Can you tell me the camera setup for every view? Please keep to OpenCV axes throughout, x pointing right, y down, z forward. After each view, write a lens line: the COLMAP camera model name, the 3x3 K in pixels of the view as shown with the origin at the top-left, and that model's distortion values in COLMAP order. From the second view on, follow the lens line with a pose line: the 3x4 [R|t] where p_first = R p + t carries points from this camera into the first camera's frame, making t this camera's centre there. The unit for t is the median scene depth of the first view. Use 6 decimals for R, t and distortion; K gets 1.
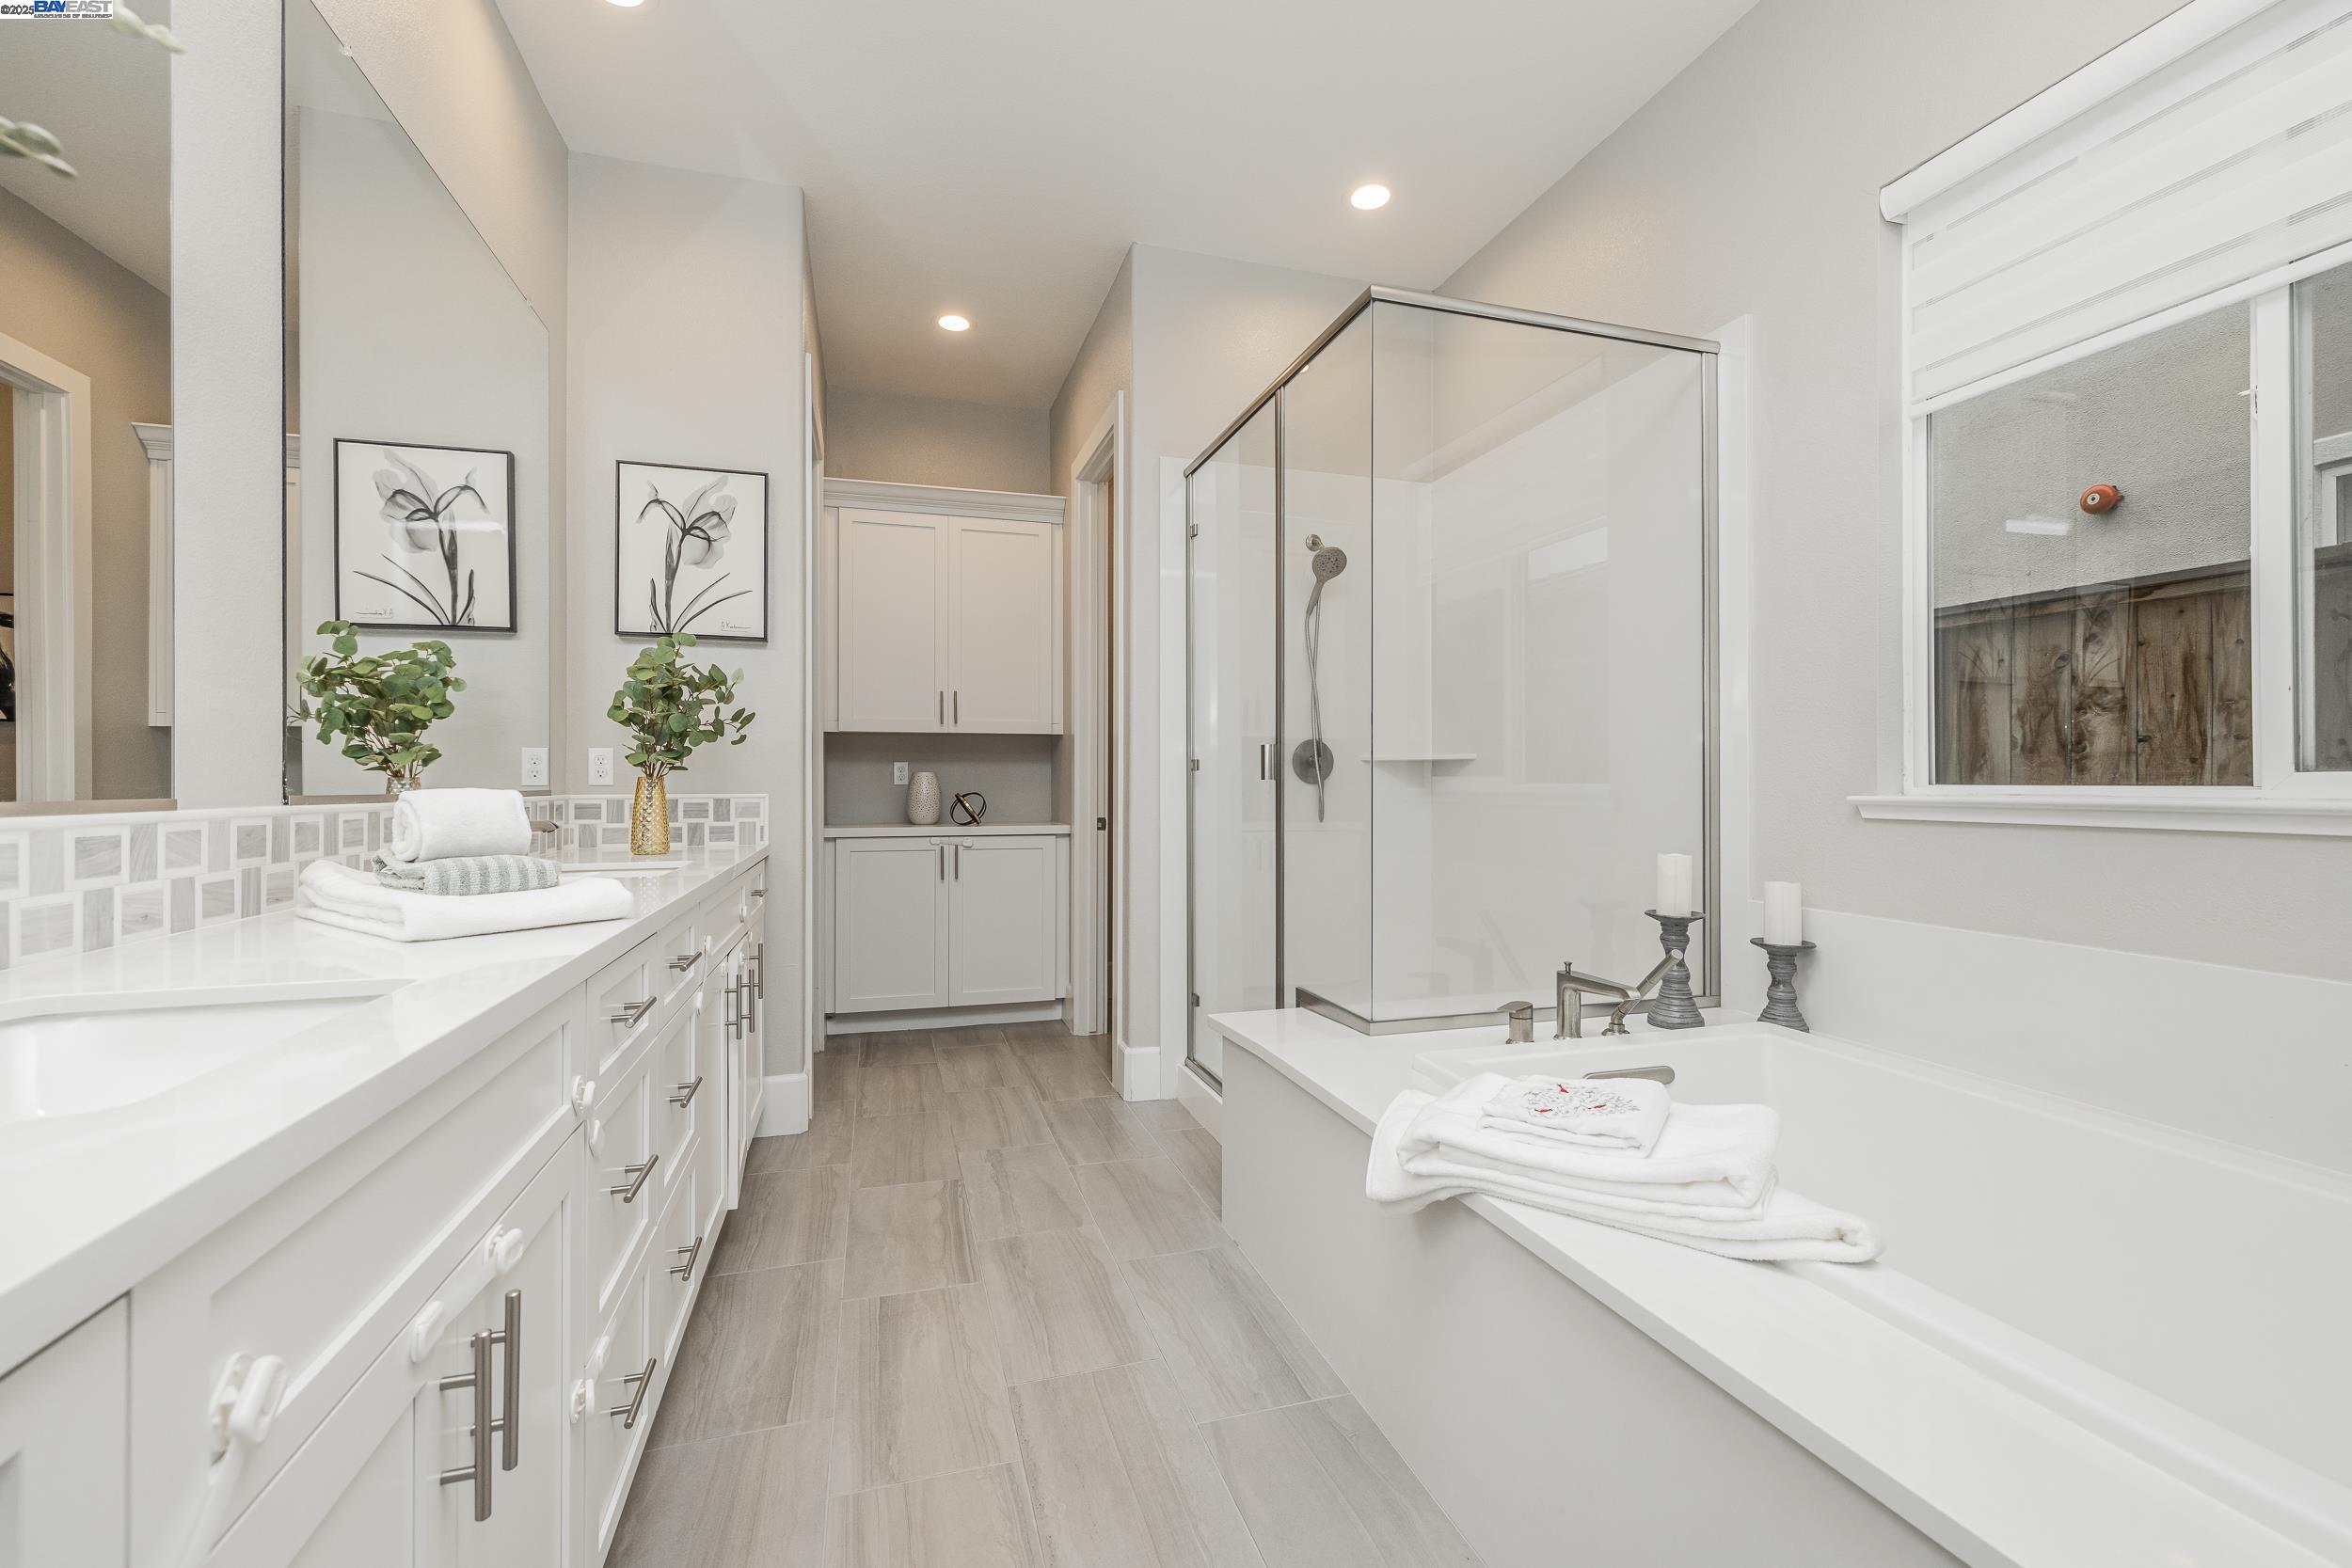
lens RADIAL K [[1017.4, 0, 1180.2], [0, 1017.4, 779.0], [0, 0, 1]] dist [0.008338, 0.000001]
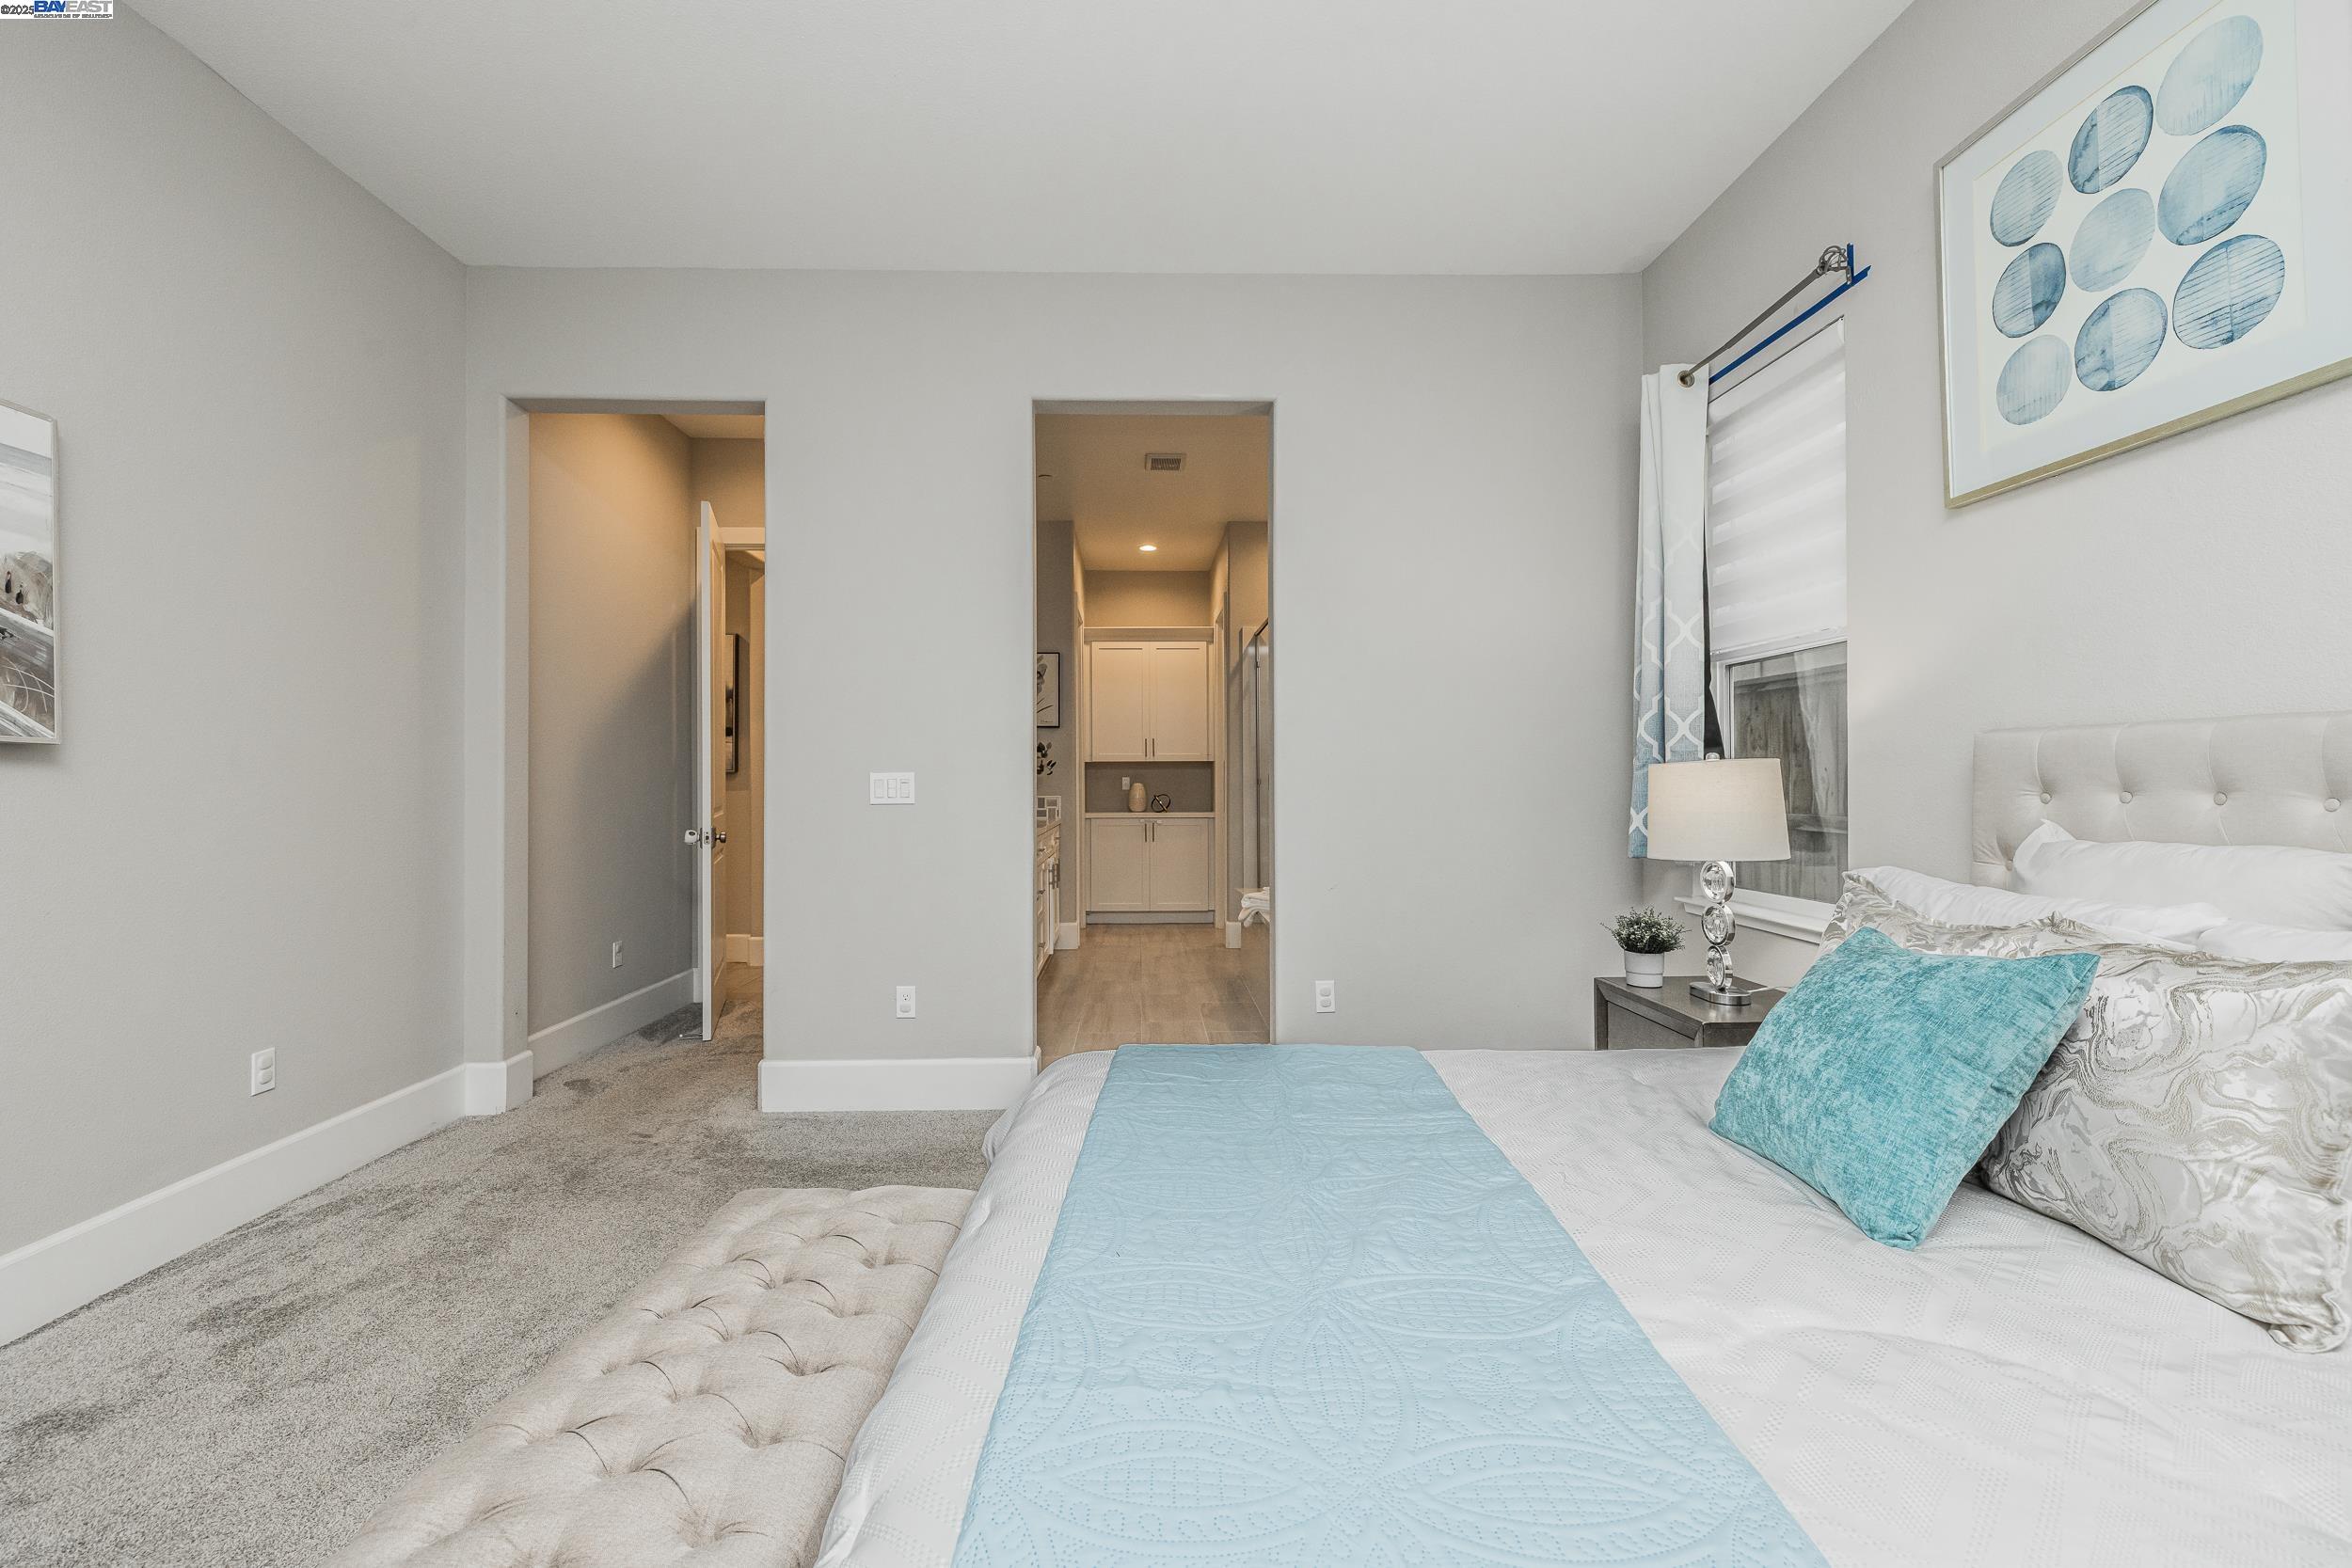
lens RADIAL K [[1017.4, 0, 1172.8], [0, 1017.4, 785.7], [0, 0, 1]] dist [0.008338, 0.000001]
pose [[0.968340, -0.002384, -0.249624, 0.267481], [0.004881, 0.999944, 0.009384, -0.018679], [0.249587, -0.010305, 0.968297, -0.752881]]
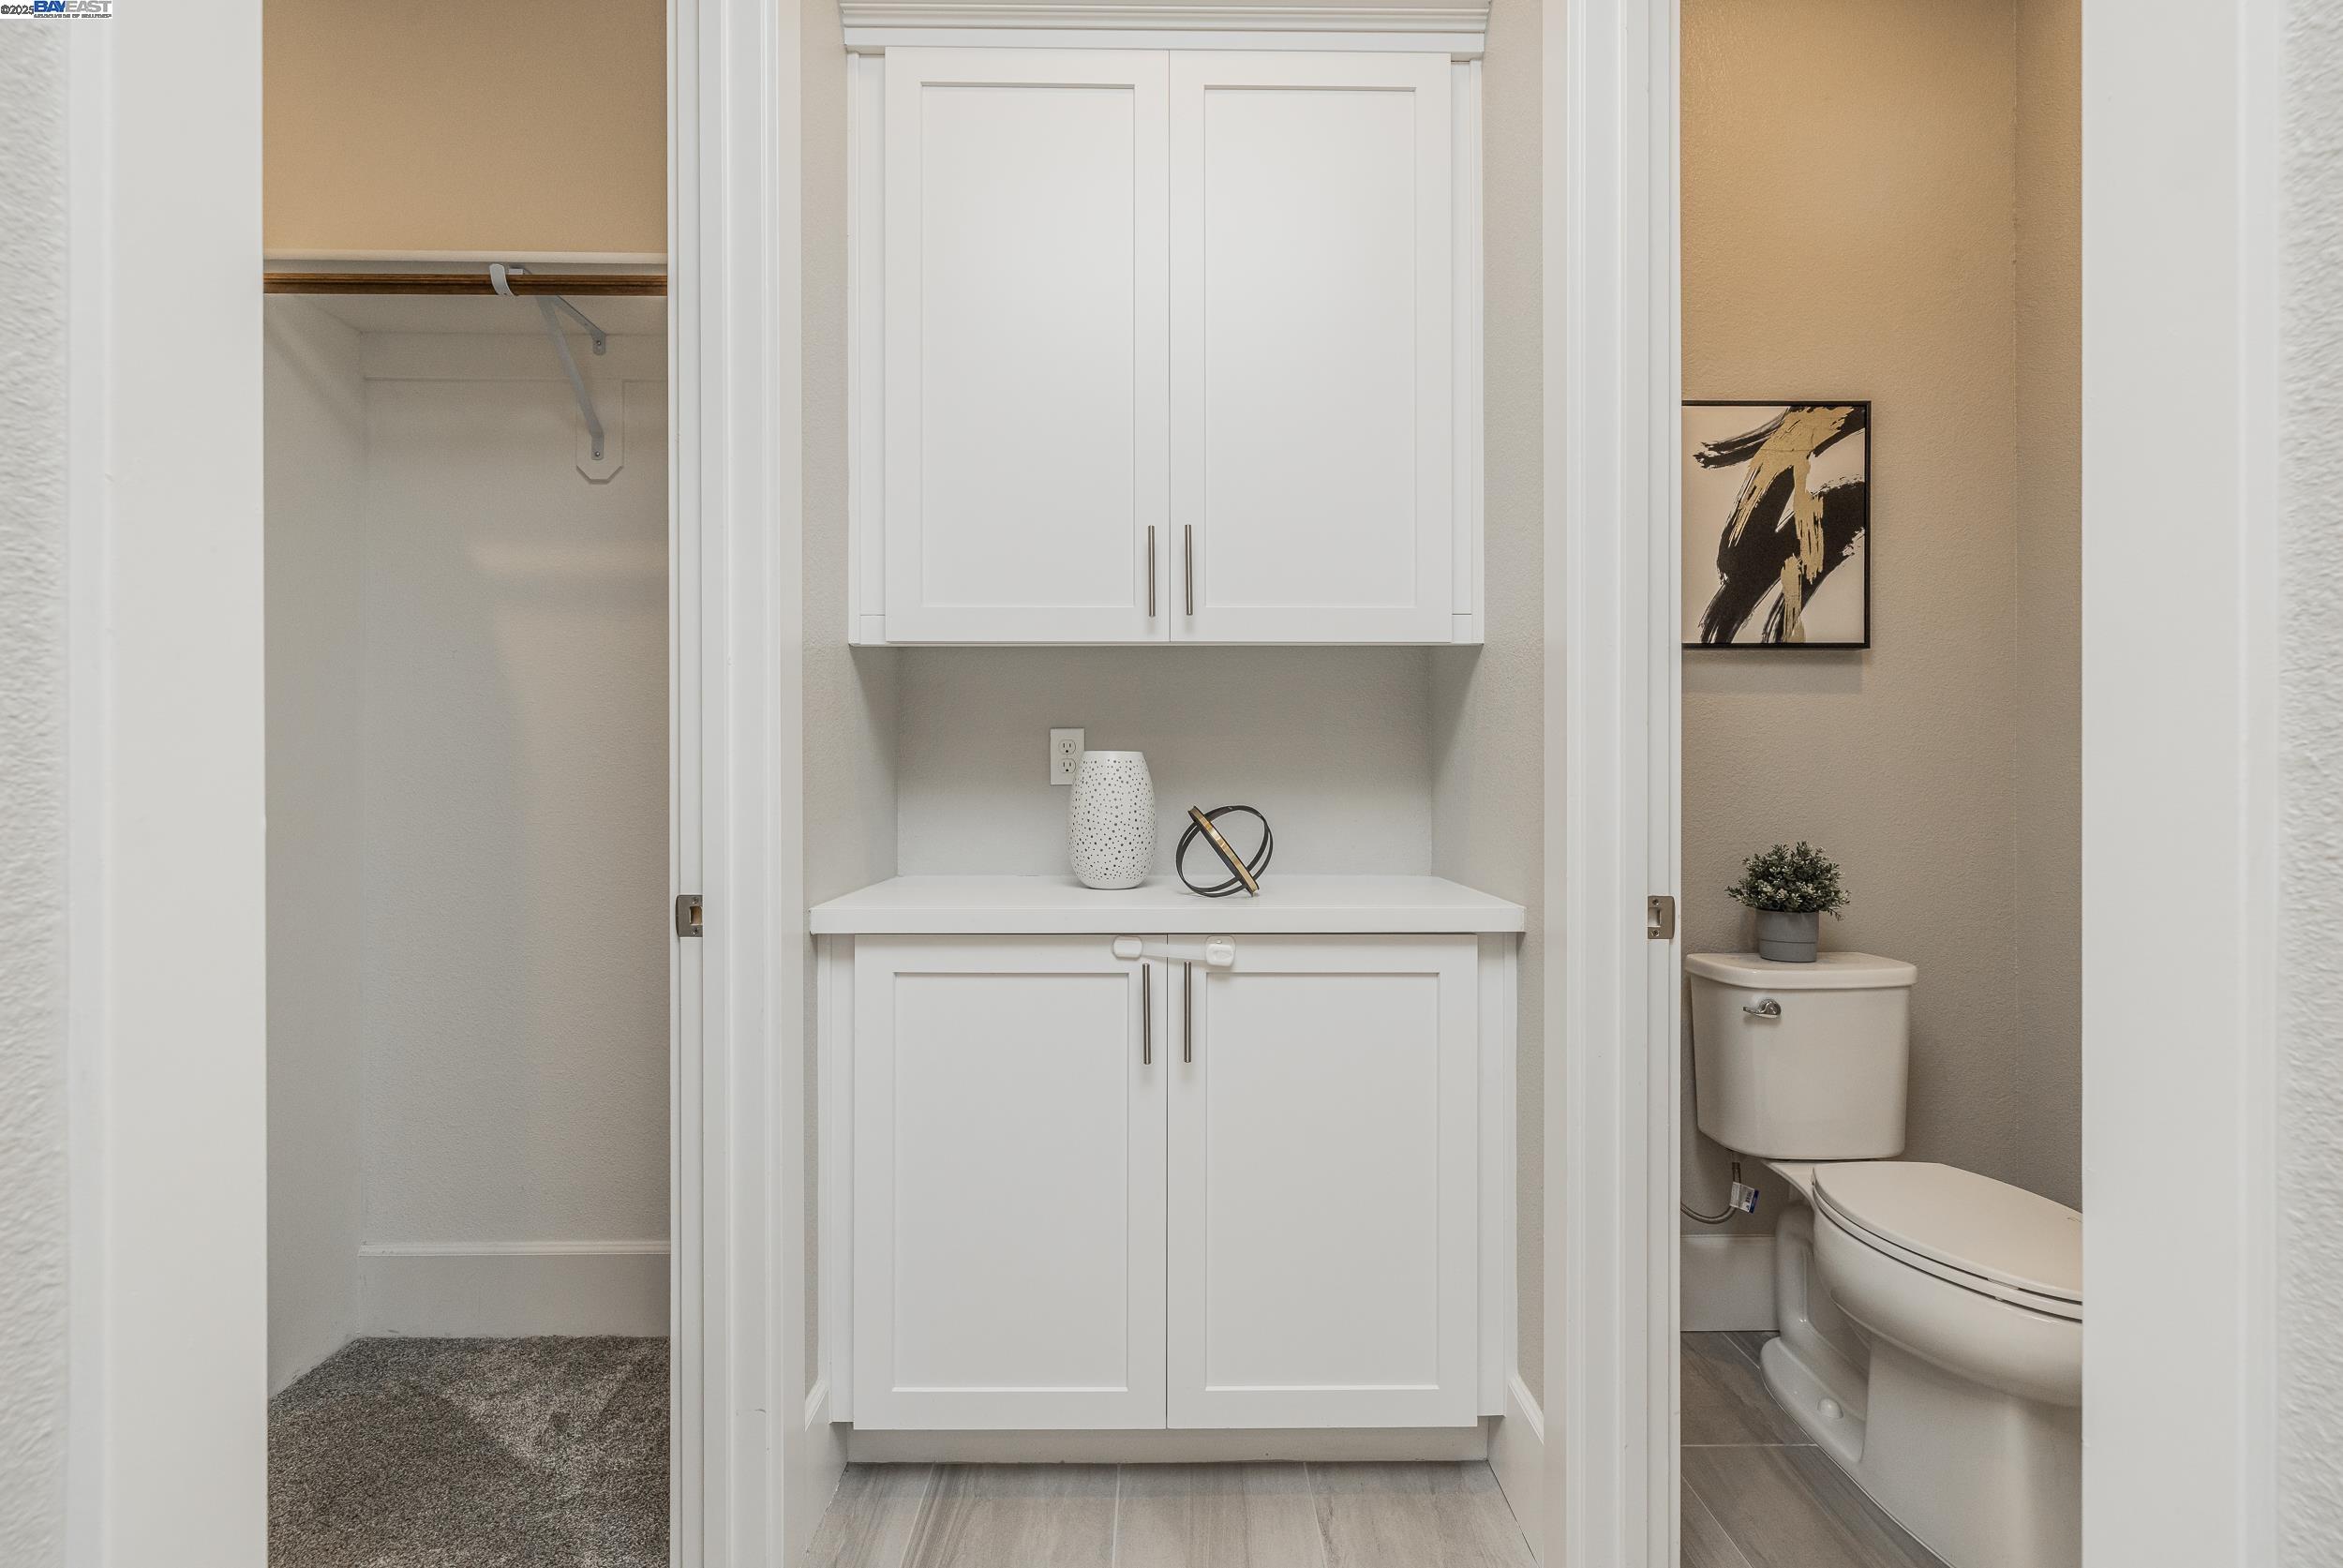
lens RADIAL K [[1013.7, 0, 1171.2], [0, 1013.7, 784.1], [0, 0, 1]] dist [0.008338, 0.000001]
pose [[0.962165, 0.000150, -0.272467, -0.128727], [0.002595, 0.999949, 0.009716, 0.002015], [0.272455, -0.010056, 0.962116, 0.652508]]
